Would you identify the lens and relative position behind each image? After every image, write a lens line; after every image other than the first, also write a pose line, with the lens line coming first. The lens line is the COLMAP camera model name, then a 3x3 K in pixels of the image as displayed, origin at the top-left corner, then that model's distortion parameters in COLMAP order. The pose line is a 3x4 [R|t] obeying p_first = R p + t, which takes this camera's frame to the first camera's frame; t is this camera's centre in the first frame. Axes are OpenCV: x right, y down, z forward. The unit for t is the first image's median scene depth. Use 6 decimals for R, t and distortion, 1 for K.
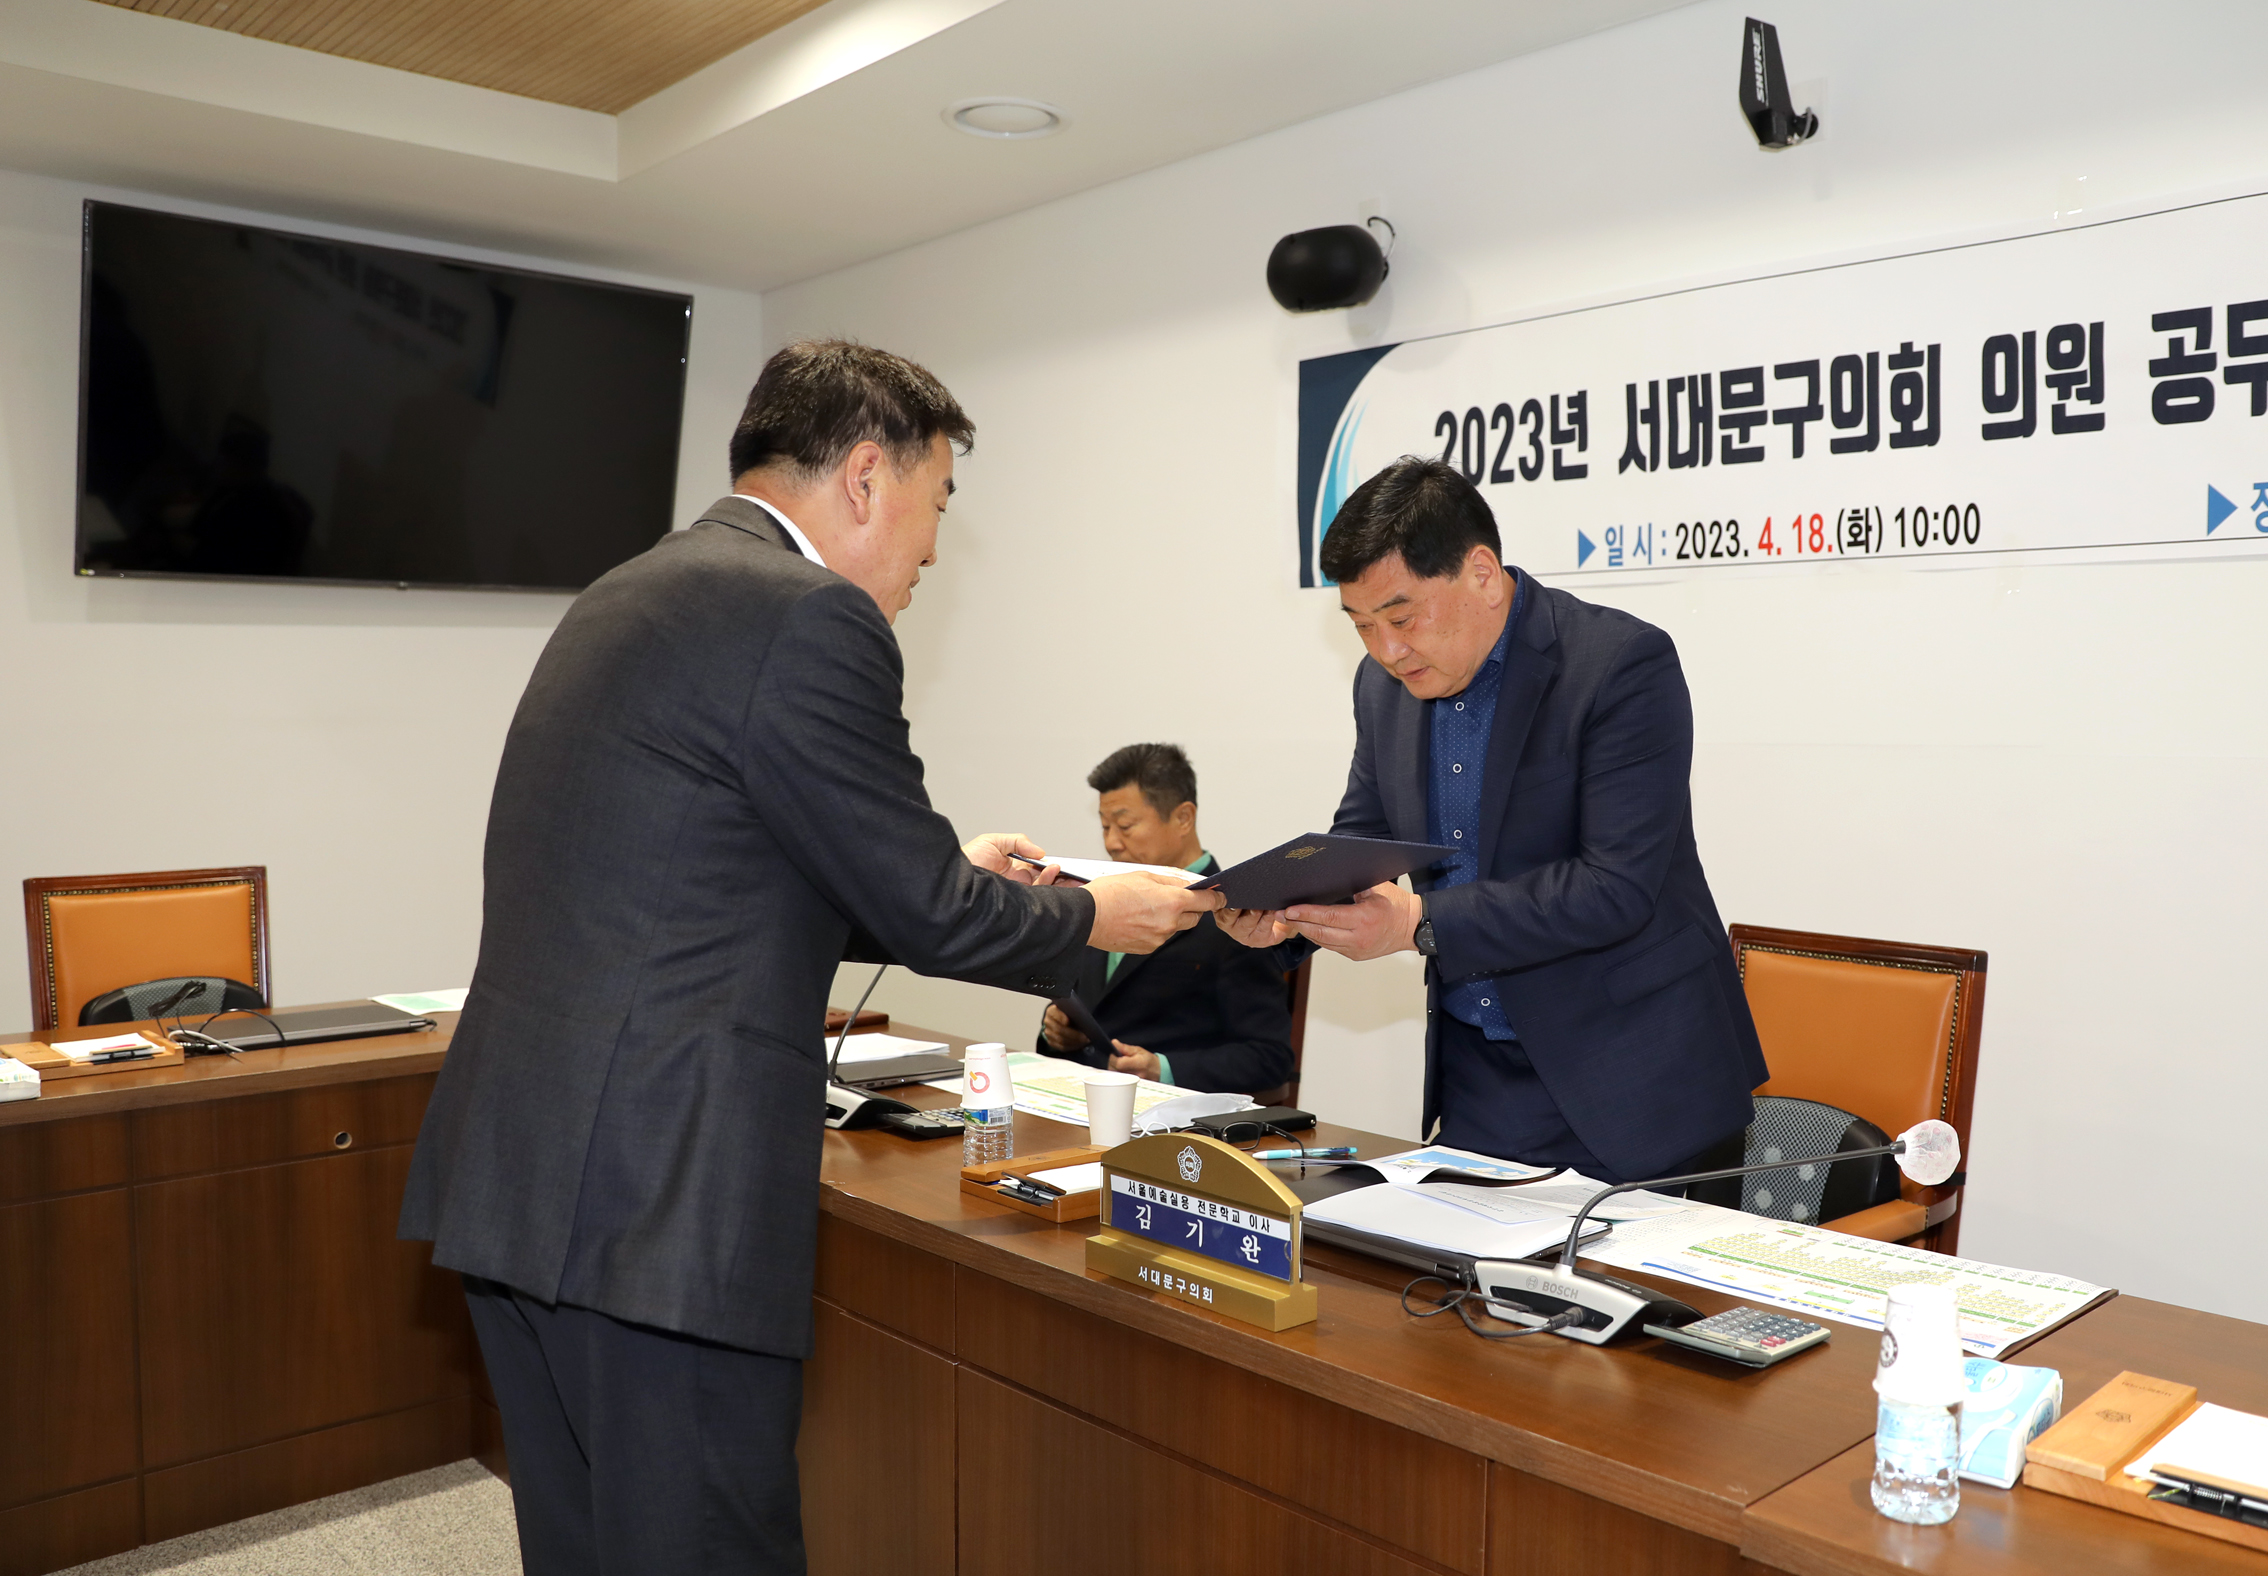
lens RADIAL K [[1938.5, 0, 1263.4], [0, 1938.5, 779.3], [0, 0, 1]] dist [-0.080631, 0.060597]
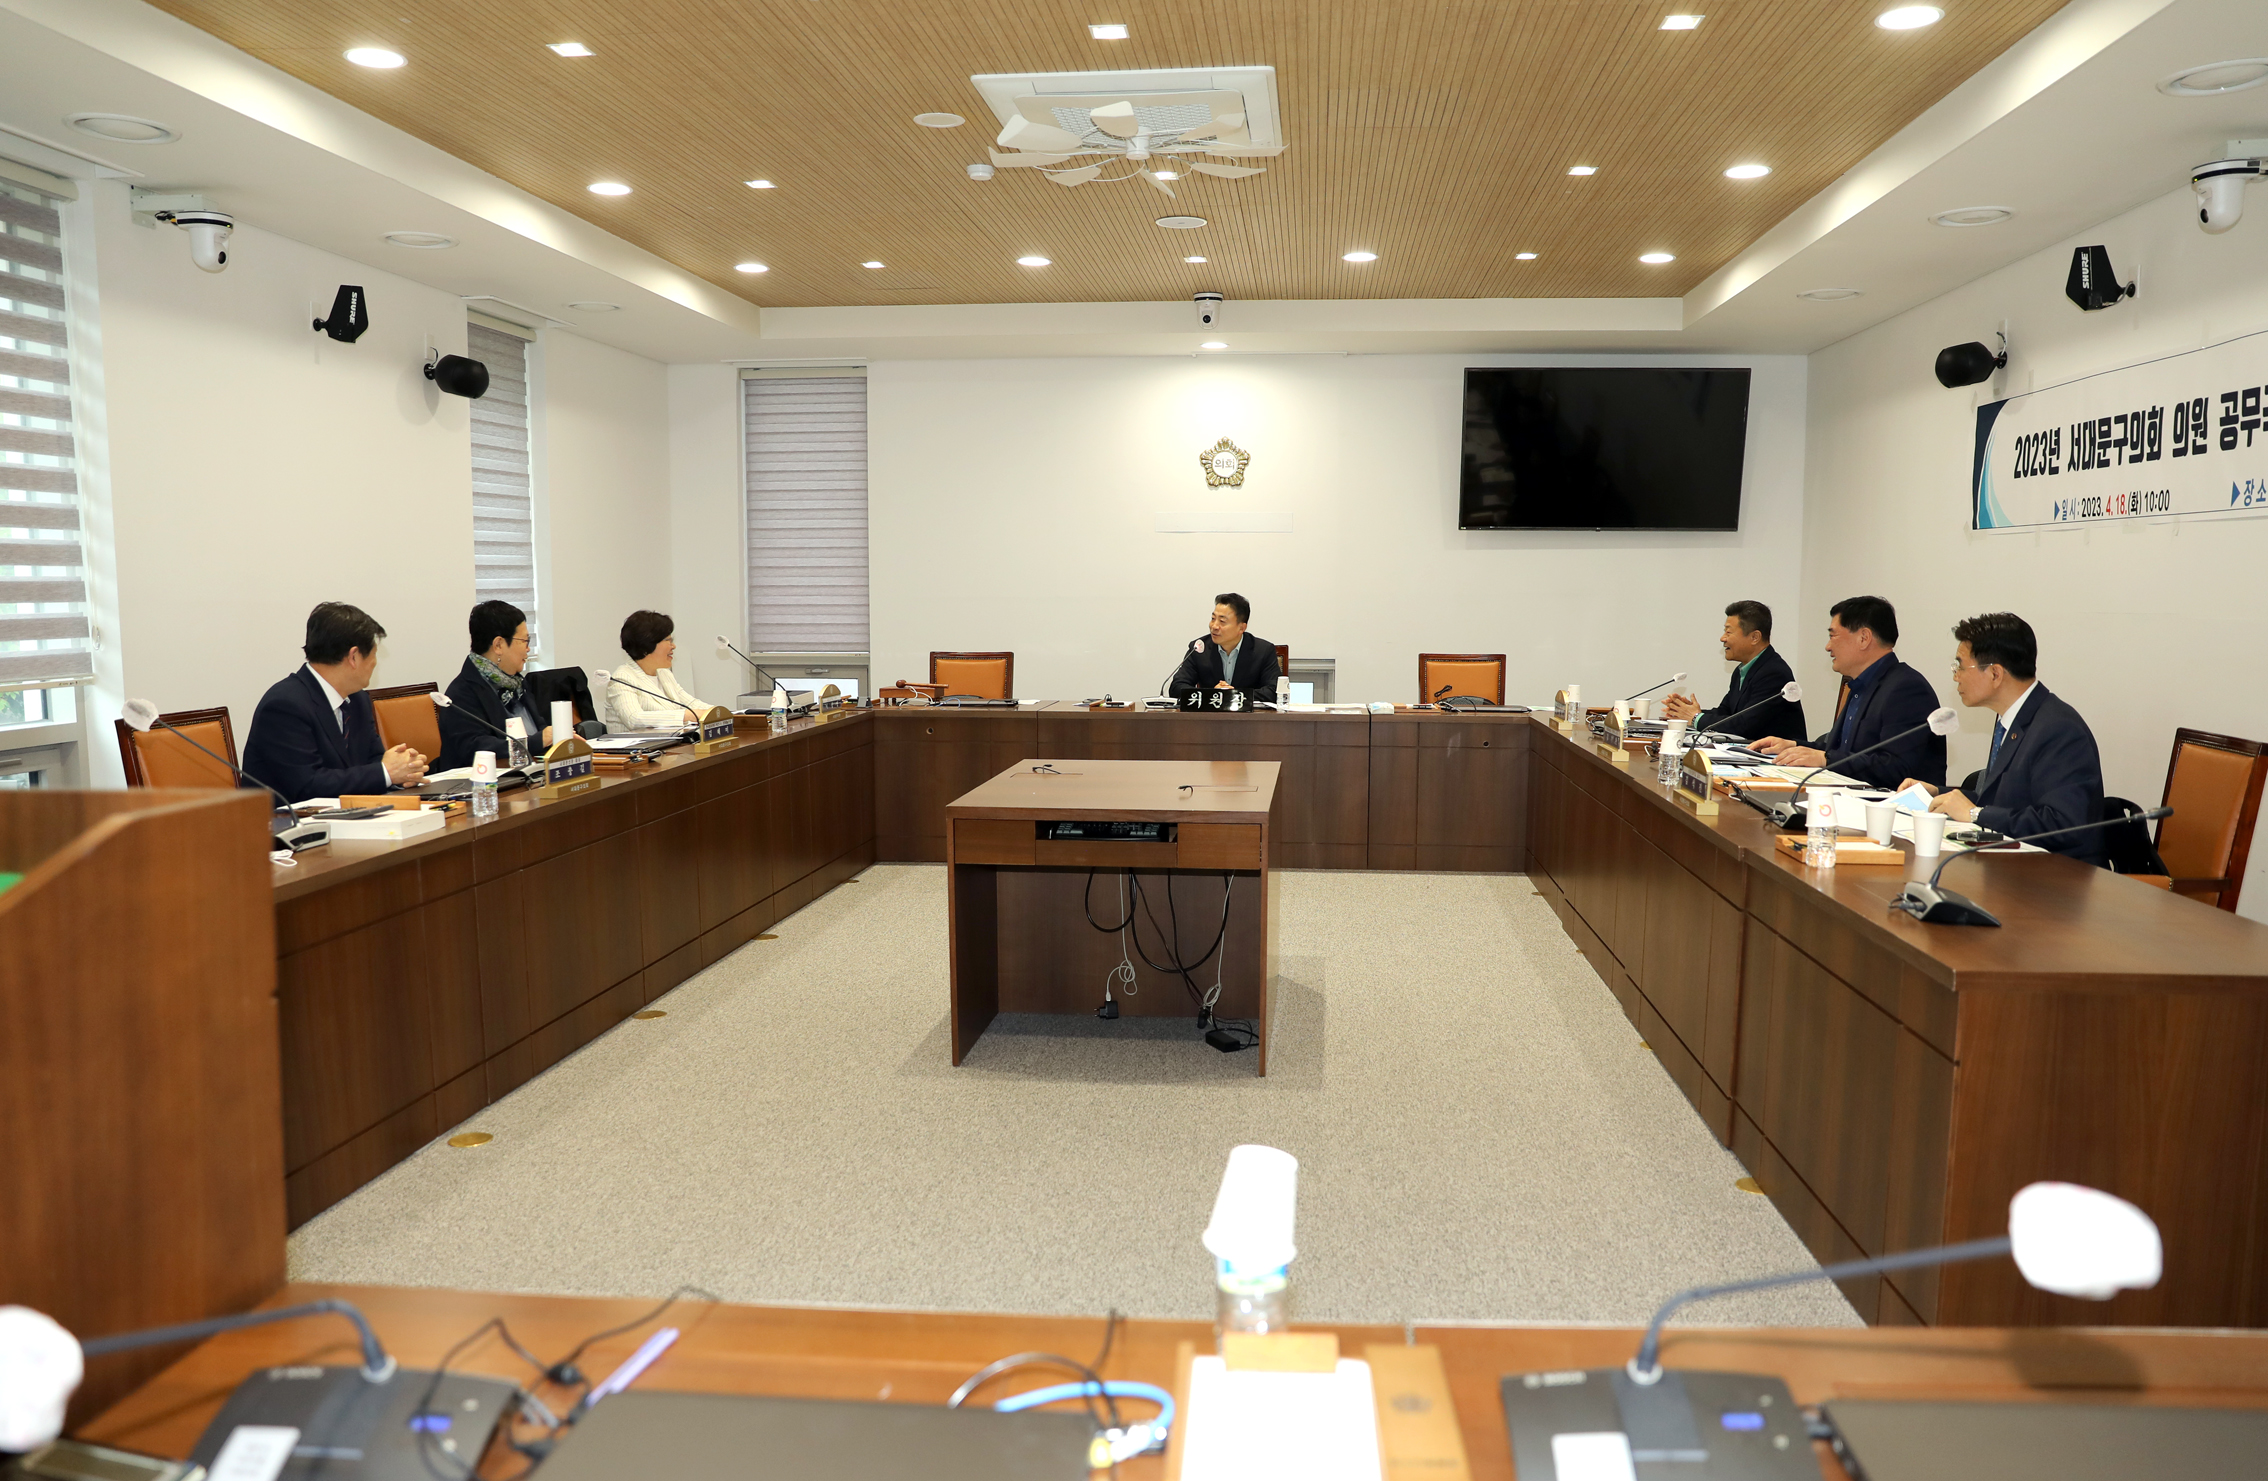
lens RADIAL K [[1739.8, 0, 1147.7], [0, 1739.8, 761.4], [0, 0, 1]] dist [-0.101470, 0.087067]
pose [[0.666678, 0.083446, -0.740660, 0.944380], [-0.044426, 0.996395, 0.072270, 0.051226], [0.744021, -0.015276, 0.667982, -0.897418]]
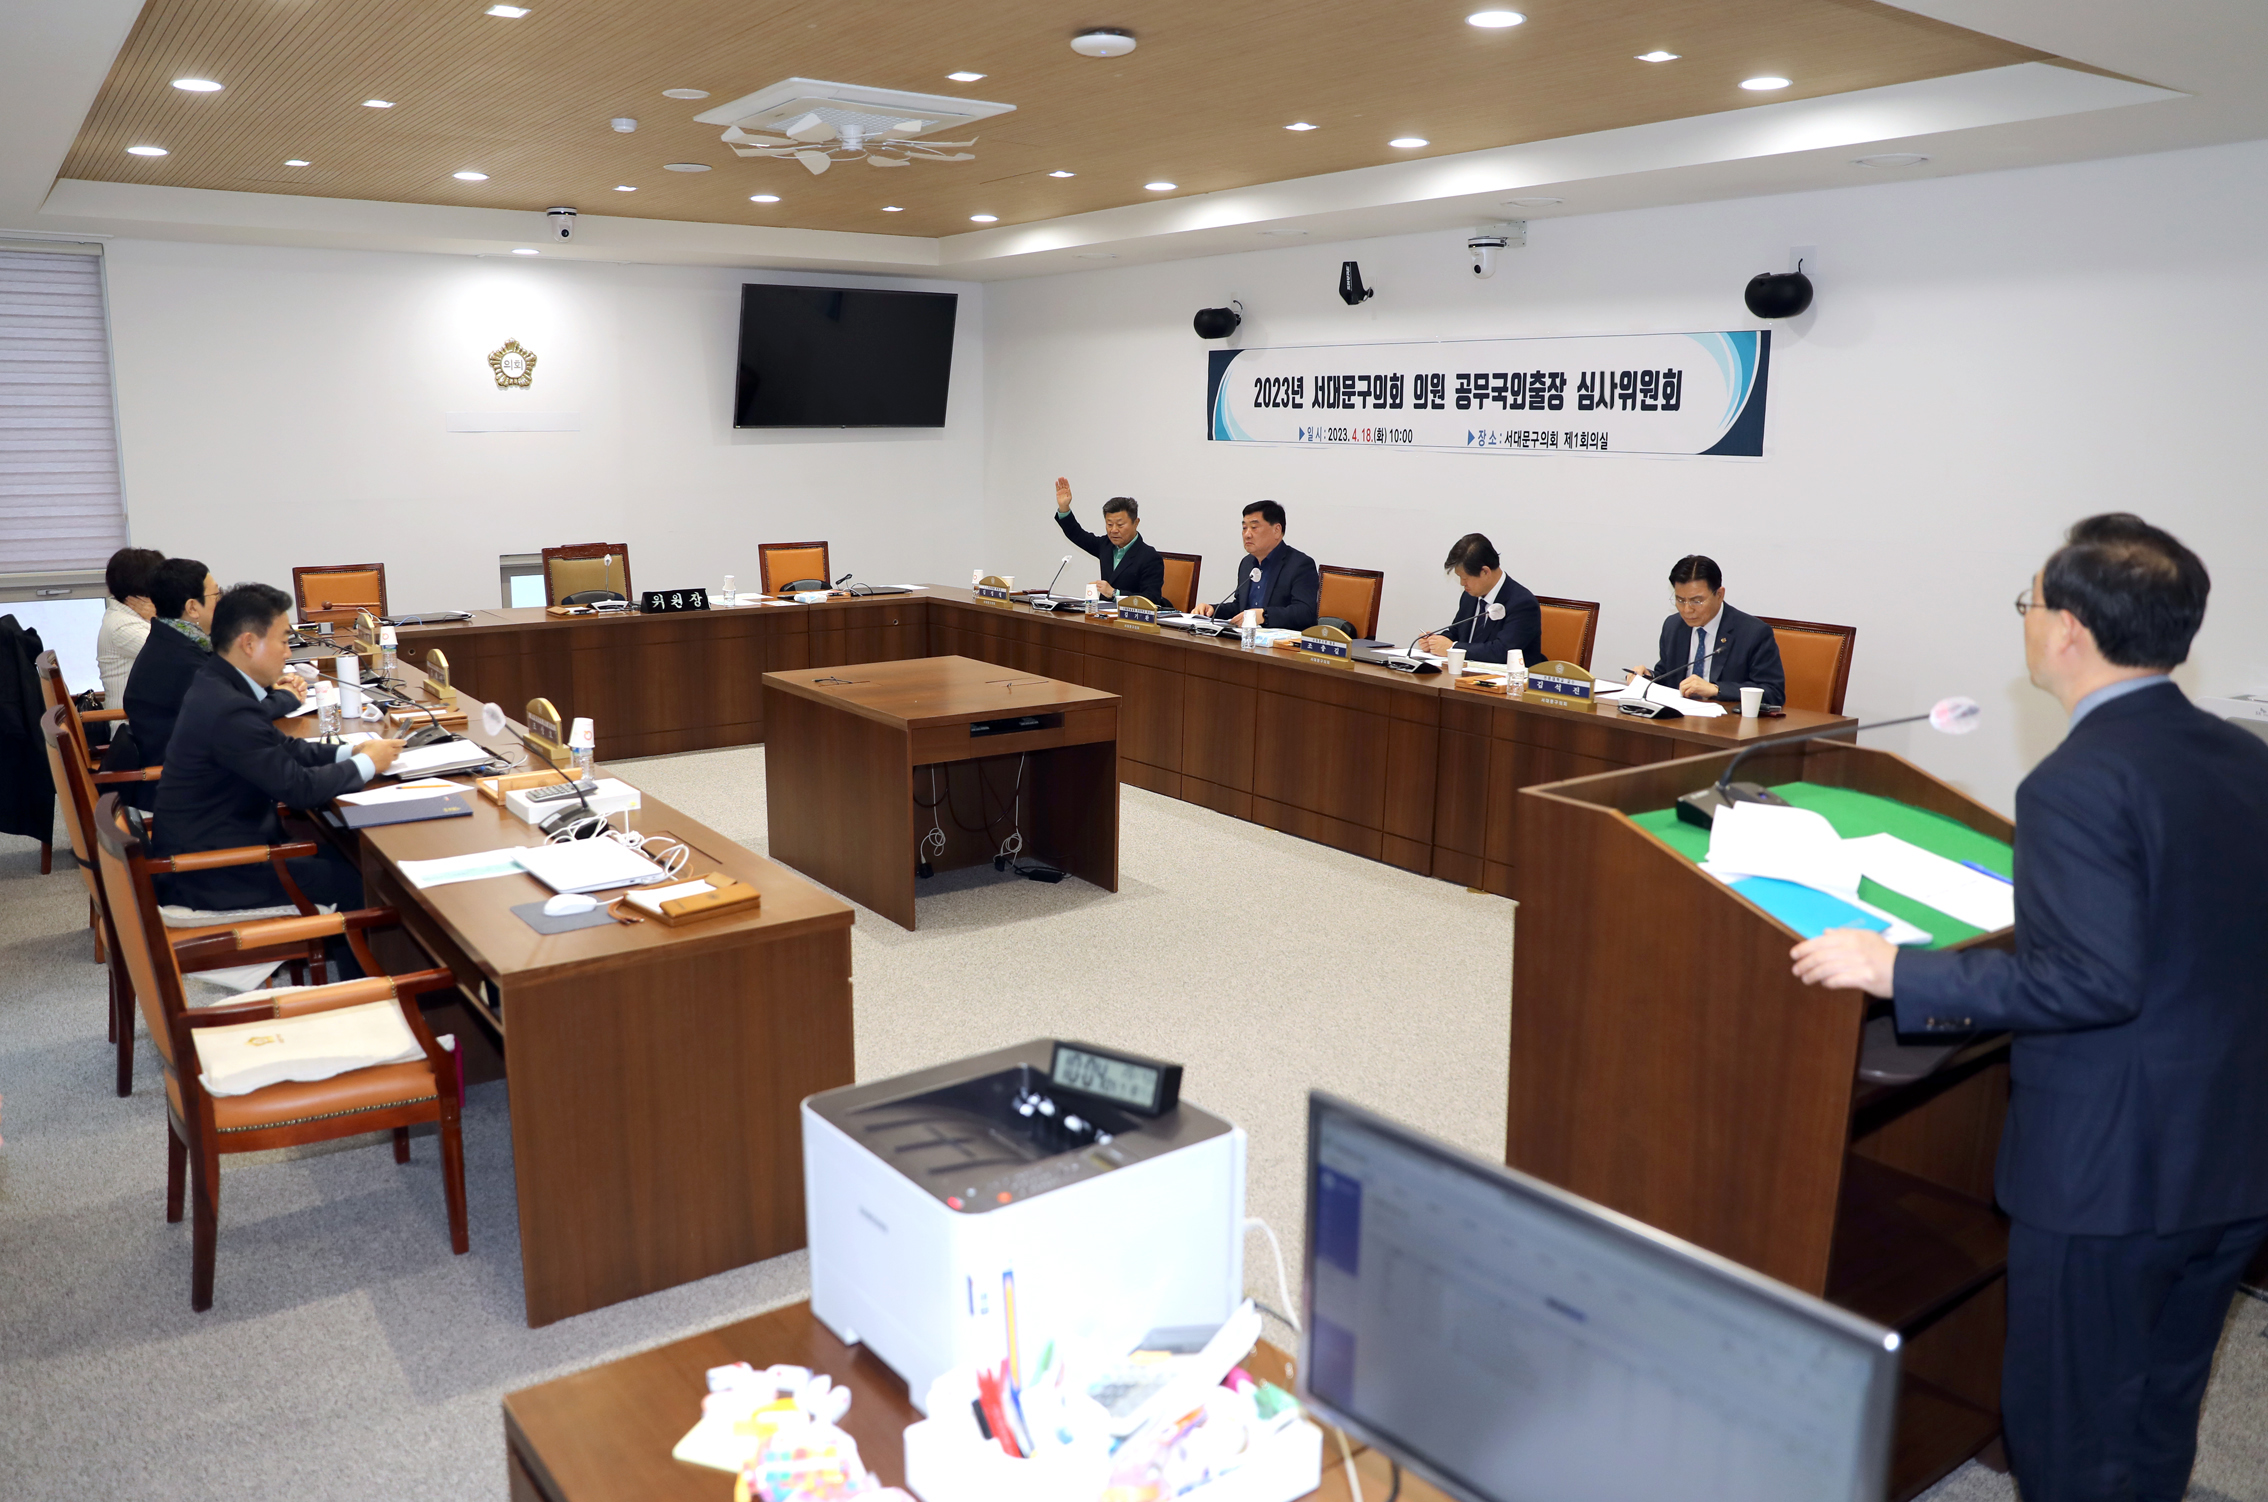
lens RADIAL K [[1696.4, 0, 1127.4], [0, 1696.4, 769.5], [0, 0, 1]] dist [-0.038234, 0.024921]
pose [[0.993753, 0.033892, -0.106328, 0.219827], [-0.016413, 0.986794, 0.161149, -0.035920], [0.110385, -0.158398, 0.981186, -1.707273]]
